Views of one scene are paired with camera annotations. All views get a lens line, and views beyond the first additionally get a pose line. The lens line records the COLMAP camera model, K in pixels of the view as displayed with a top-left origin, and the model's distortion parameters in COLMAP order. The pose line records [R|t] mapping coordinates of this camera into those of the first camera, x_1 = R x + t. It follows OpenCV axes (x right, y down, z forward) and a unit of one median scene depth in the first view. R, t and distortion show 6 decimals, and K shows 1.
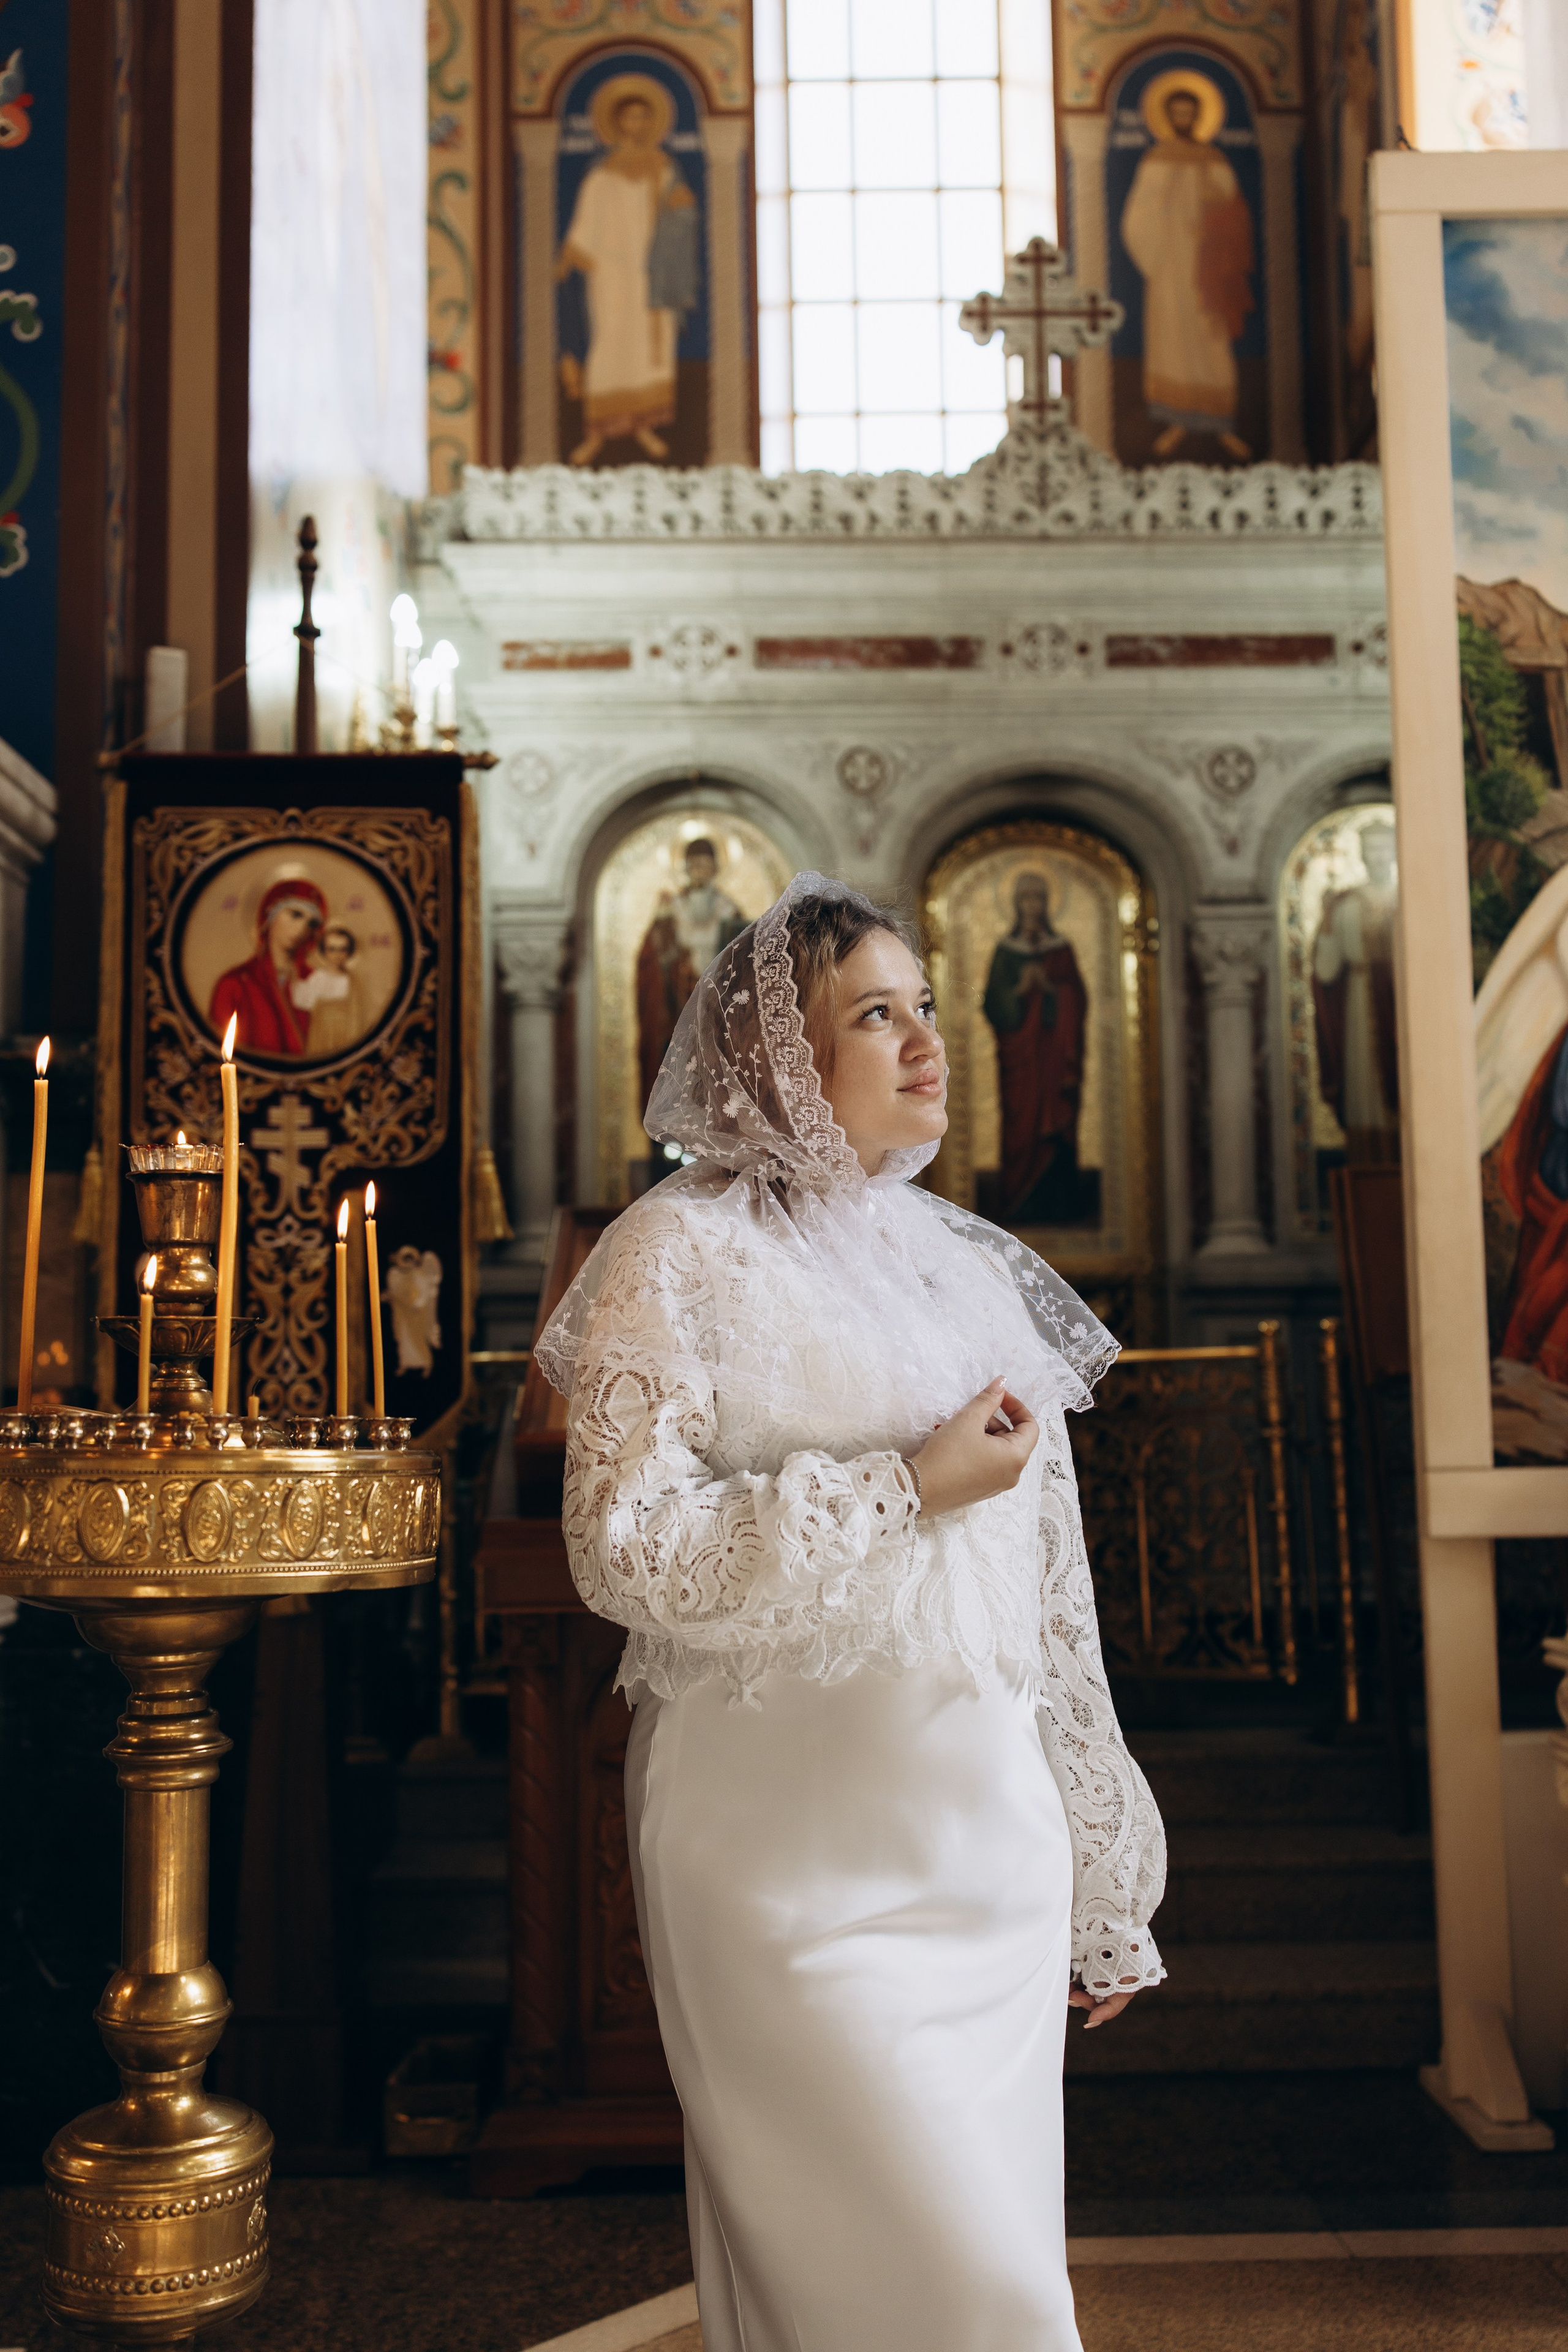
lens RADIAL K [[2232.7, 0, 780.6], [0, 2232.7, 1158.6], [0, 0, 1]] dist [0.021126, -0.034748]
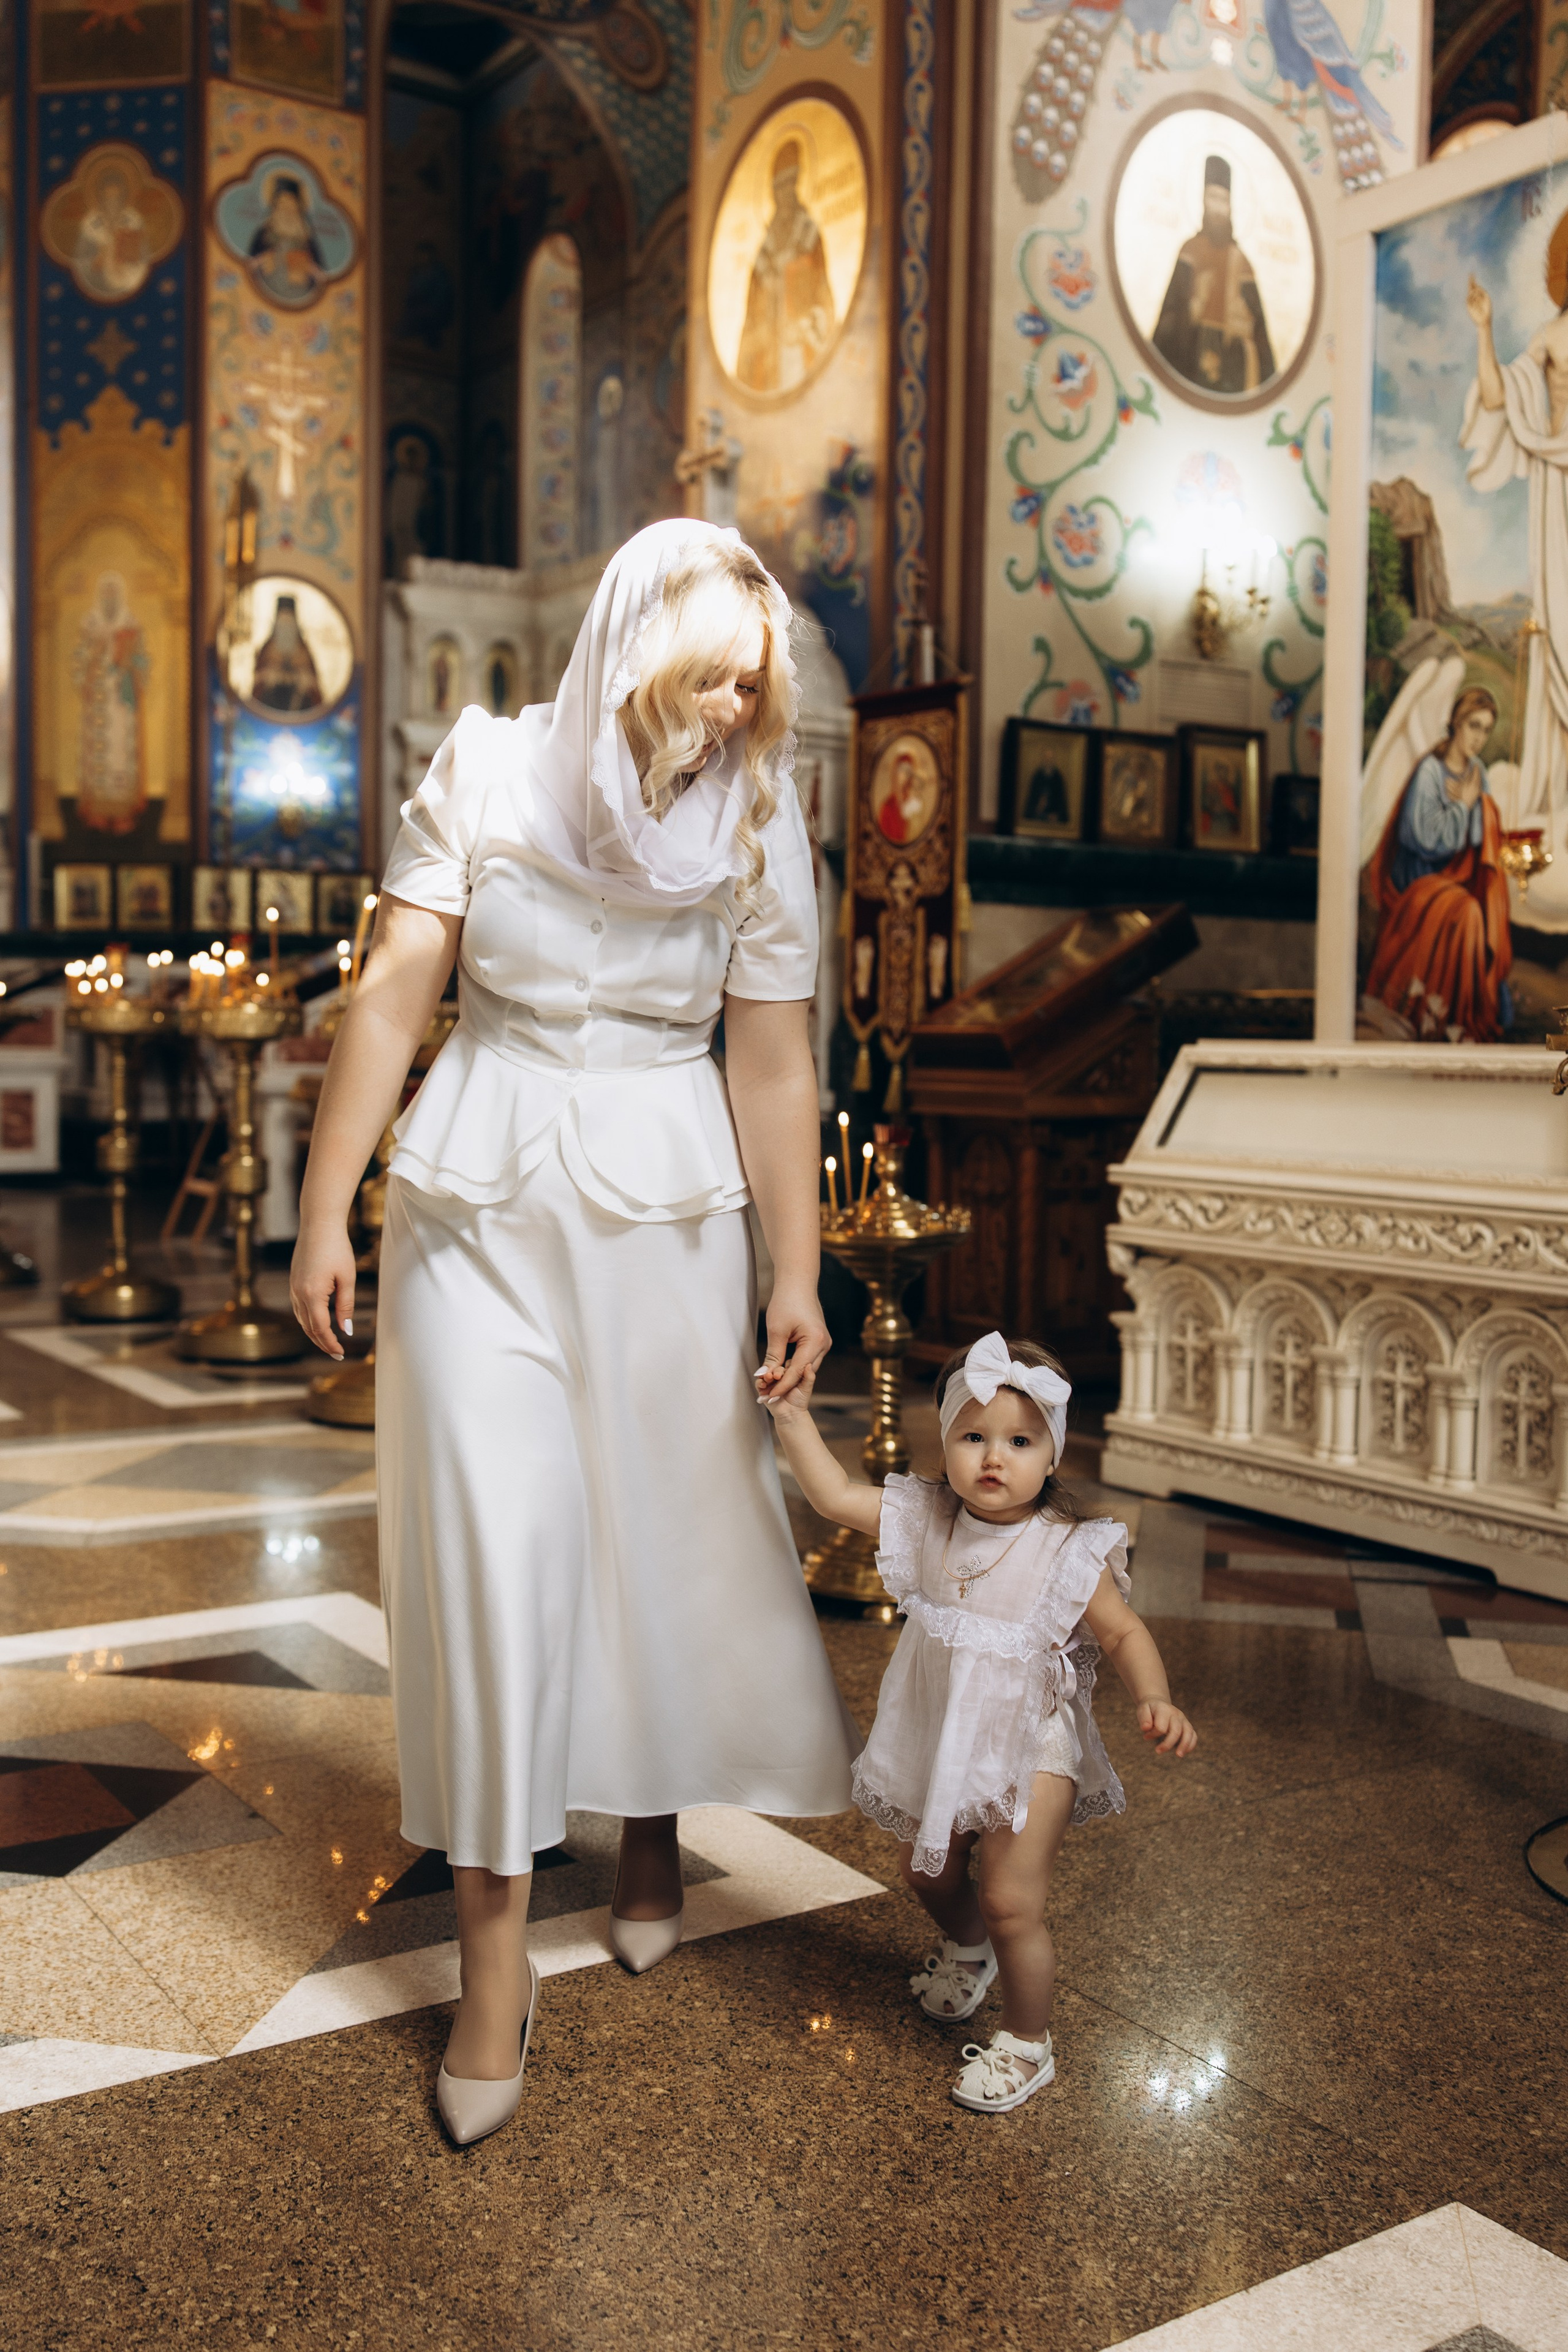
lens RADIAL K [[2232.7, 0, 780.6], [0, 2232.7, 1158.6], [0, 0, 1]] dist [0.021126, -0.034748]
pose [[0.542767, 0.069148, -0.837032, 1.401413], [0.057764, 0.991172, 0.119338, -0.009006], [0.837895, -0.113123, 0.533981, -0.204252]]
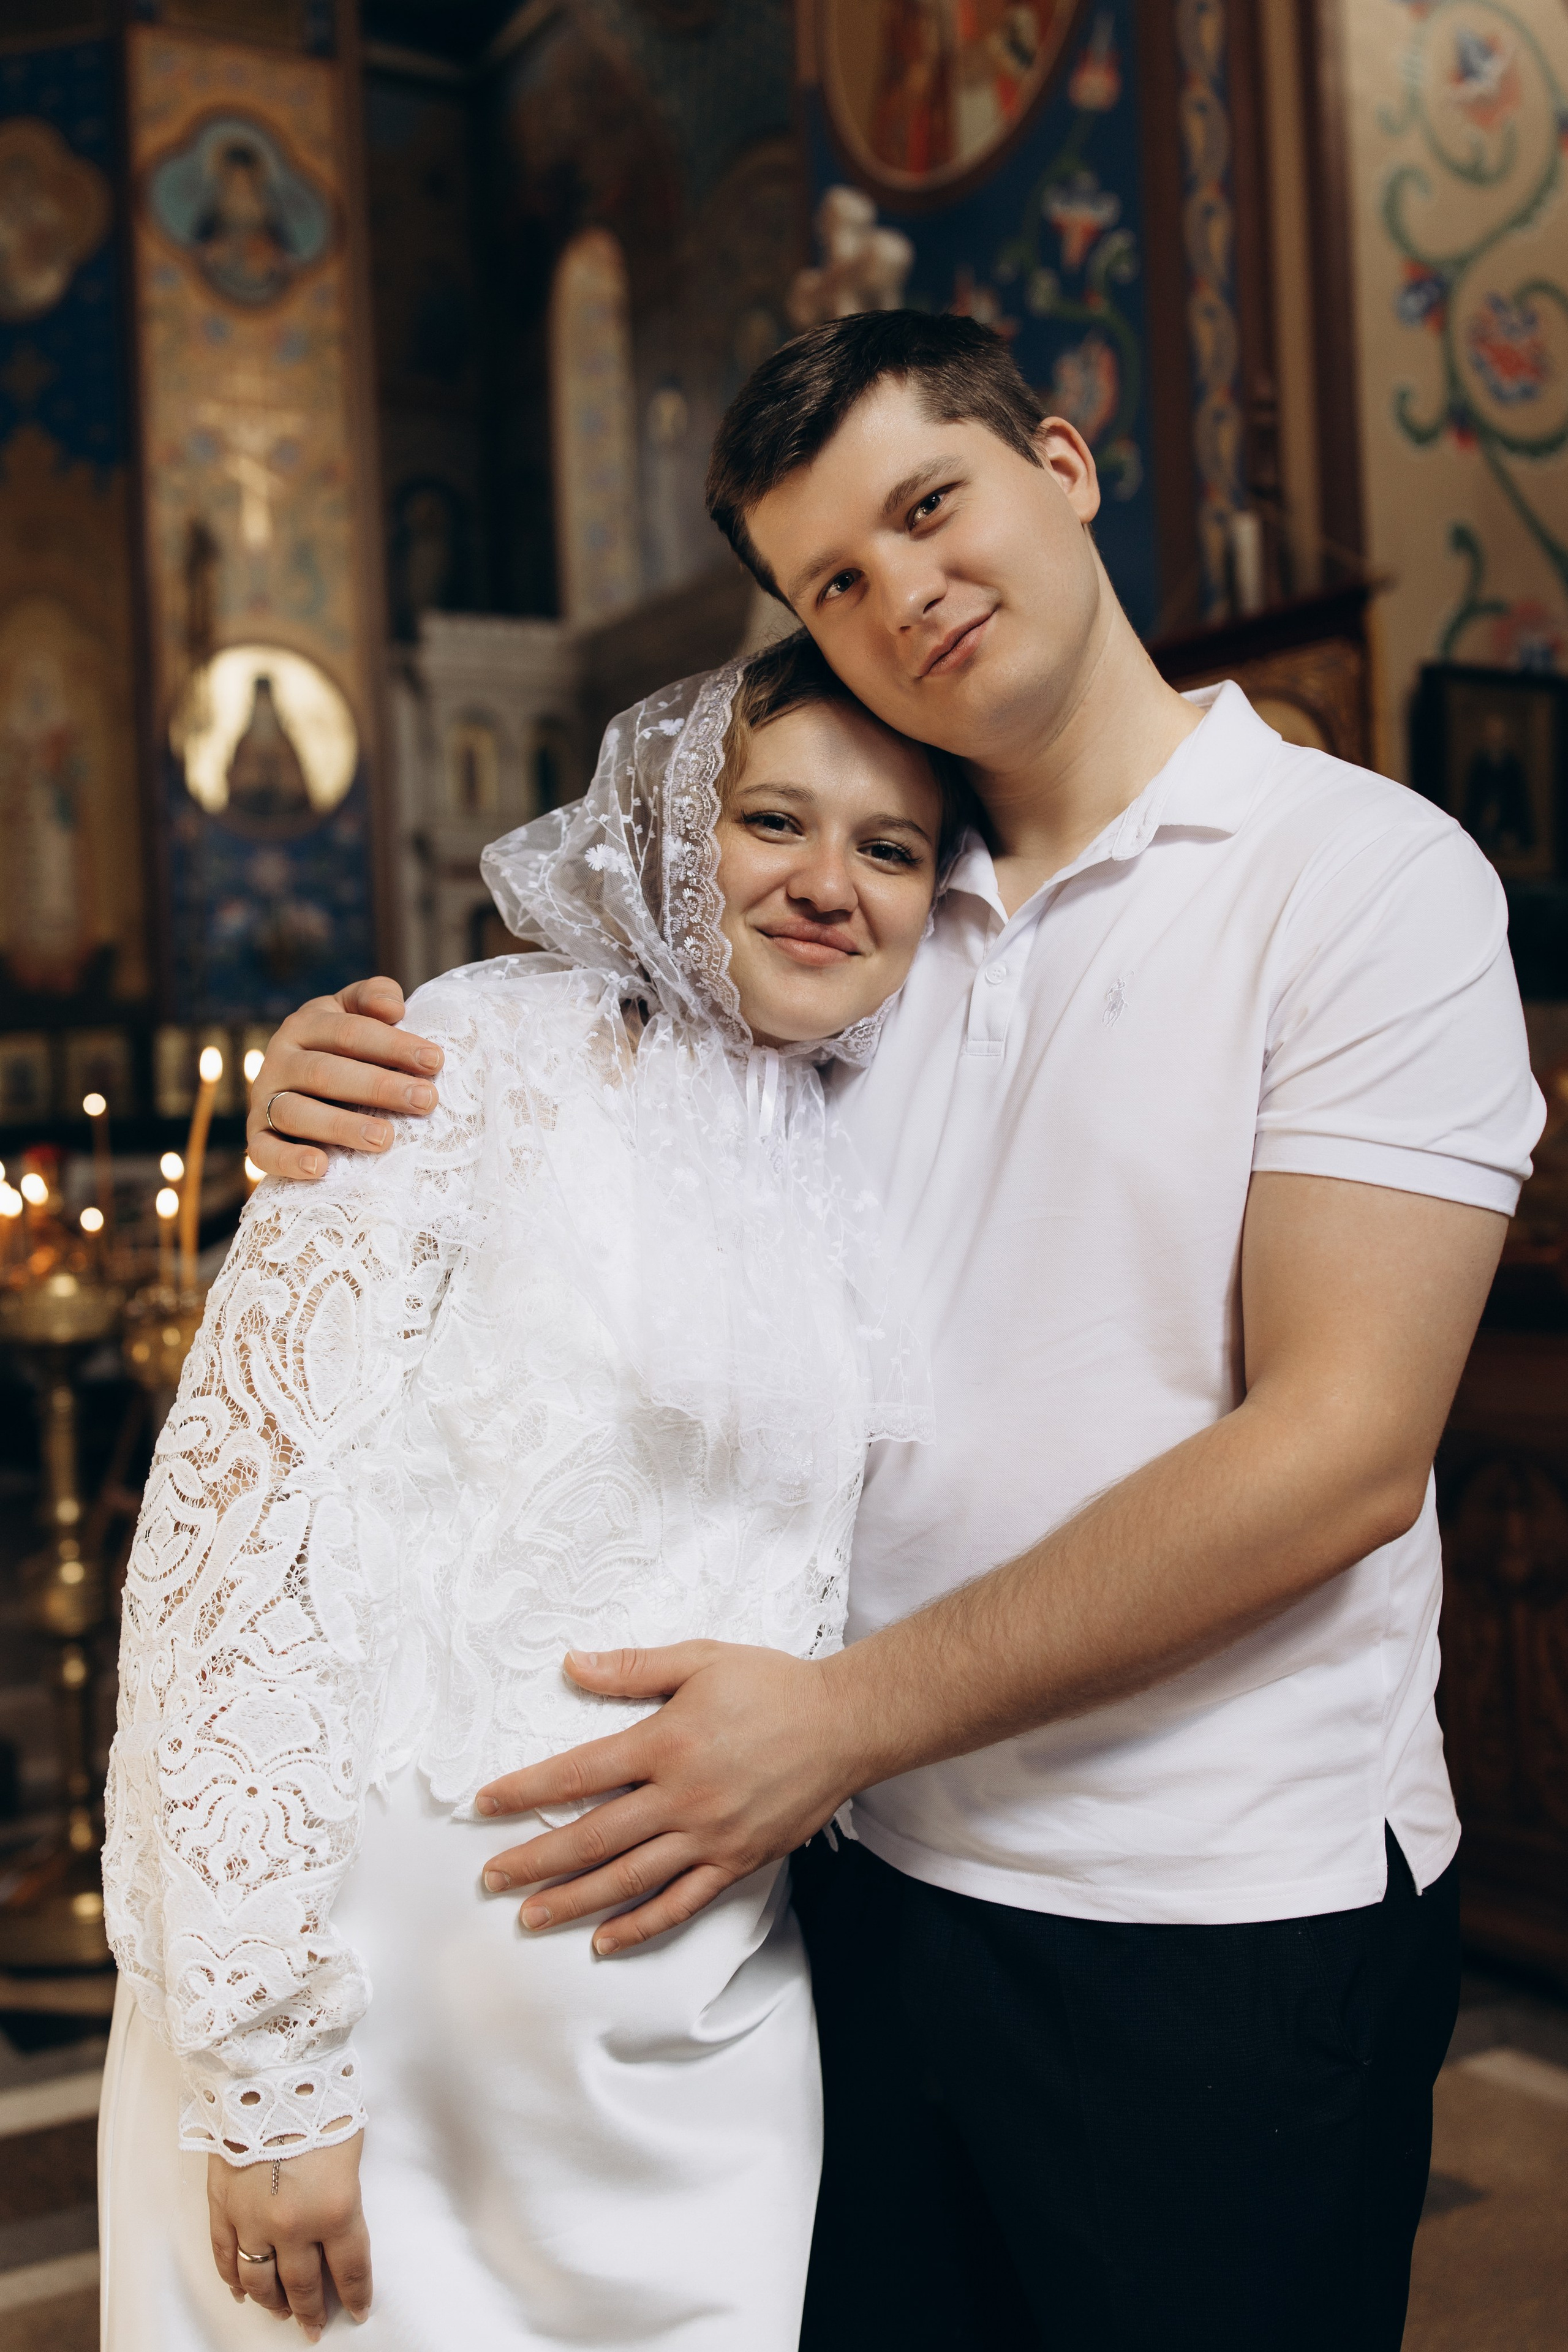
lens RADIAL K [[2463.6, 0, 745.6], [0, 2463.6, 1168.8], [0, 0, 1]] dist [-0.008340, -0.016893]
pose [[0.493707, -0.011884, -0.869547, 0.677400], [0.120883, 0.991137, 0.055089, -0.010623], [0.861185, -0.132311, 0.490768, 0.172913]]
